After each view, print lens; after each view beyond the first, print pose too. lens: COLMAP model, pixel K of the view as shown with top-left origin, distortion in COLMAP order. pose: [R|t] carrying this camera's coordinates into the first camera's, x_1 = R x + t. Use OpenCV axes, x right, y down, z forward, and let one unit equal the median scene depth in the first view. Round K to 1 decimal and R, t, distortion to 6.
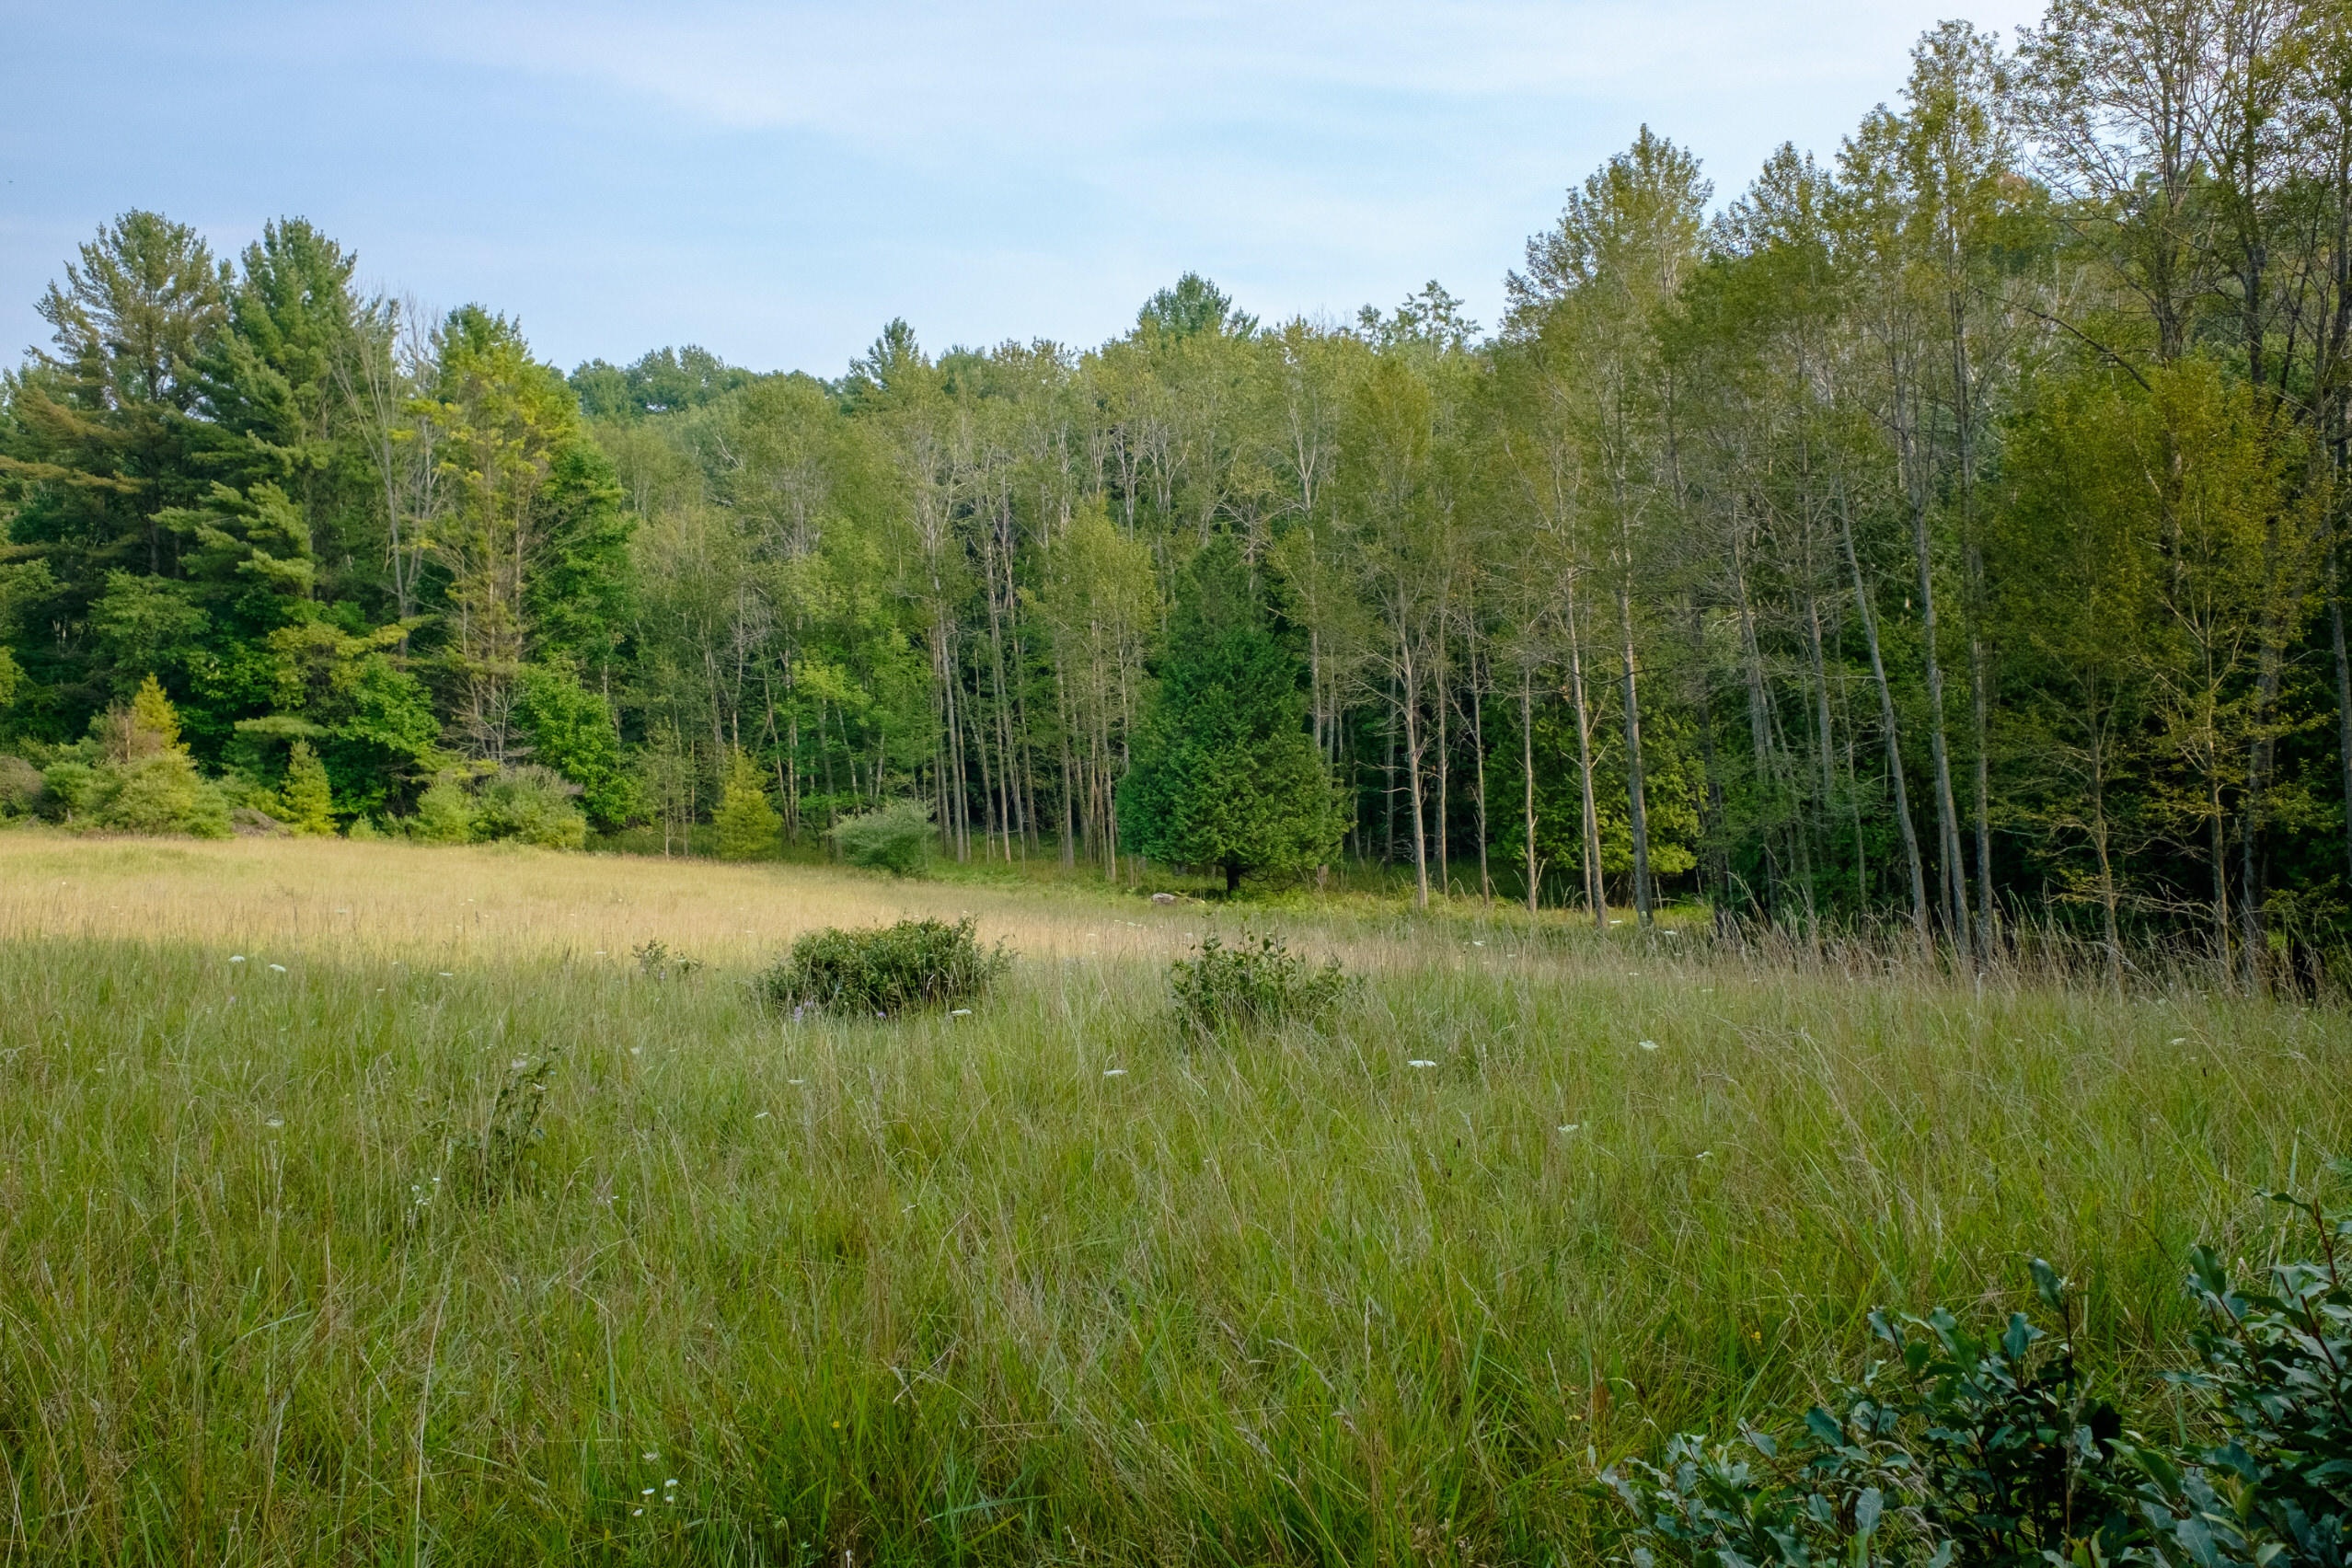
lens RADIAL K [[1982.7, 0, 1166.8], [0, 1982.7, 779.0], [0, 0, 1]] dist [-0.004821, 0.034658]
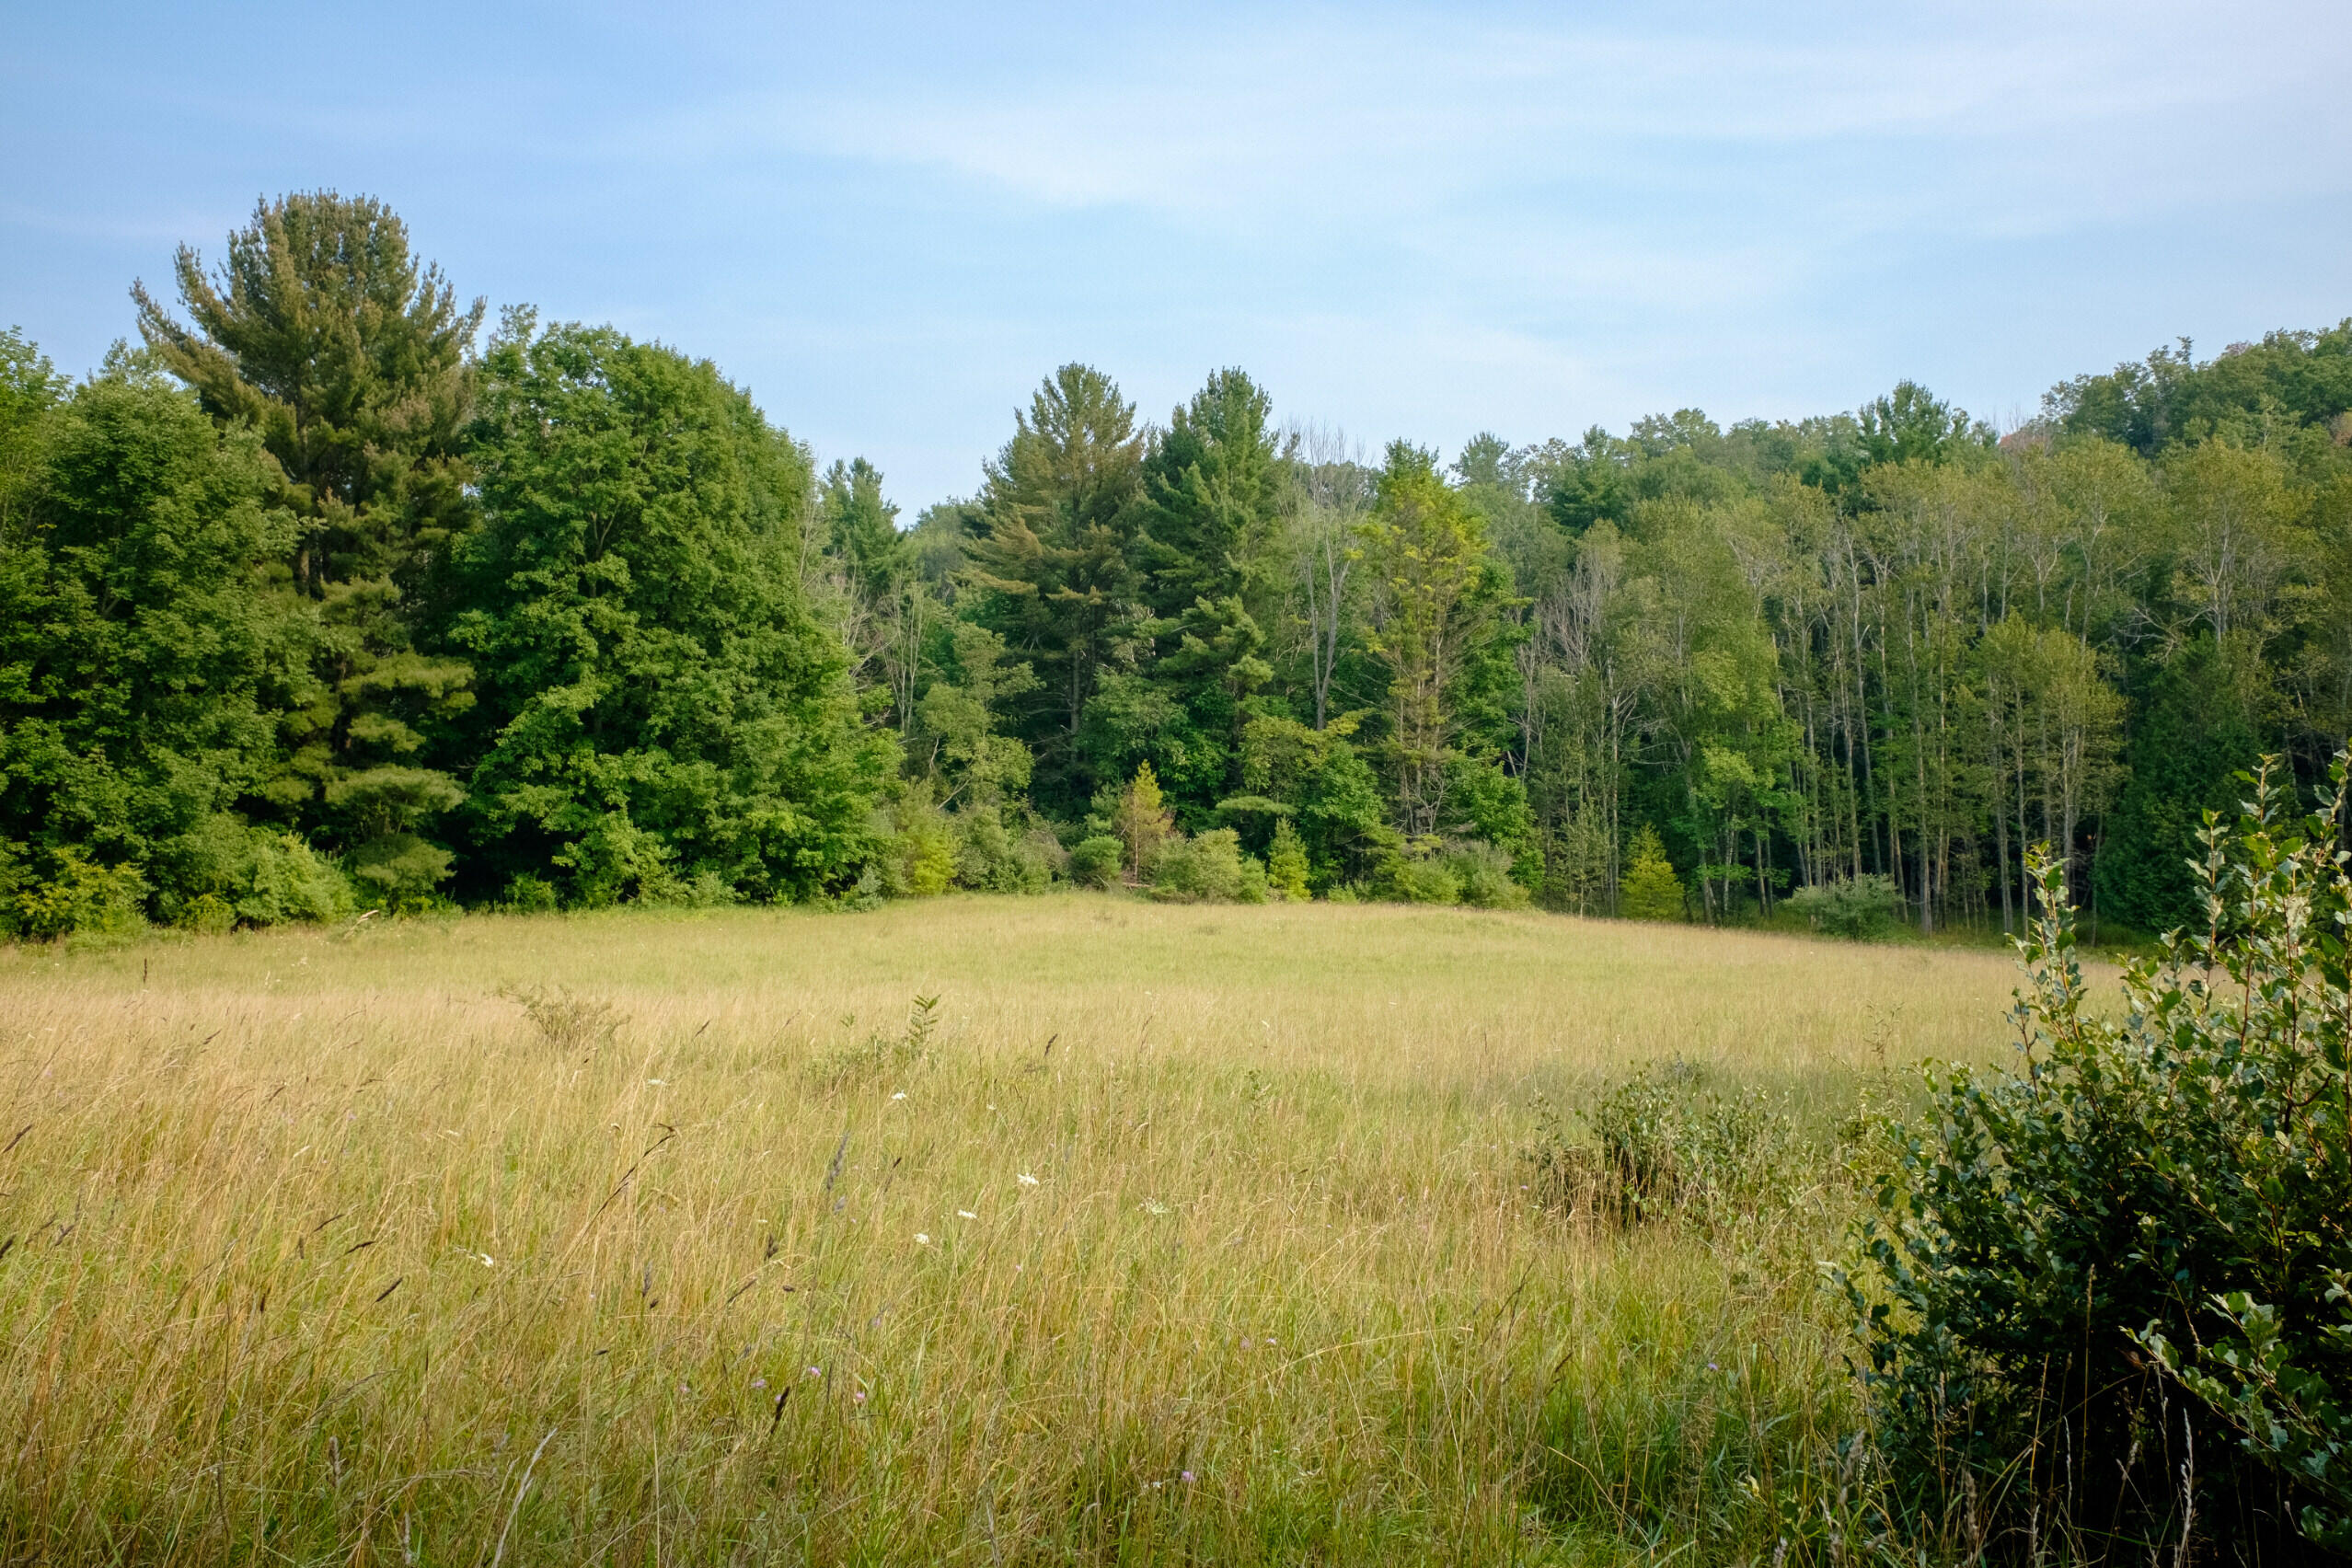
lens RADIAL K [[1982.7, 0, 1173.3], [0, 1982.7, 785.6], [0, 0, 1]] dist [-0.004821, 0.034658]
pose [[0.992247, 0.000846, -0.124275, -0.345547], [-0.004025, 0.999671, -0.025335, -0.008432], [0.124213, 0.025639, 0.991924, -0.159242]]
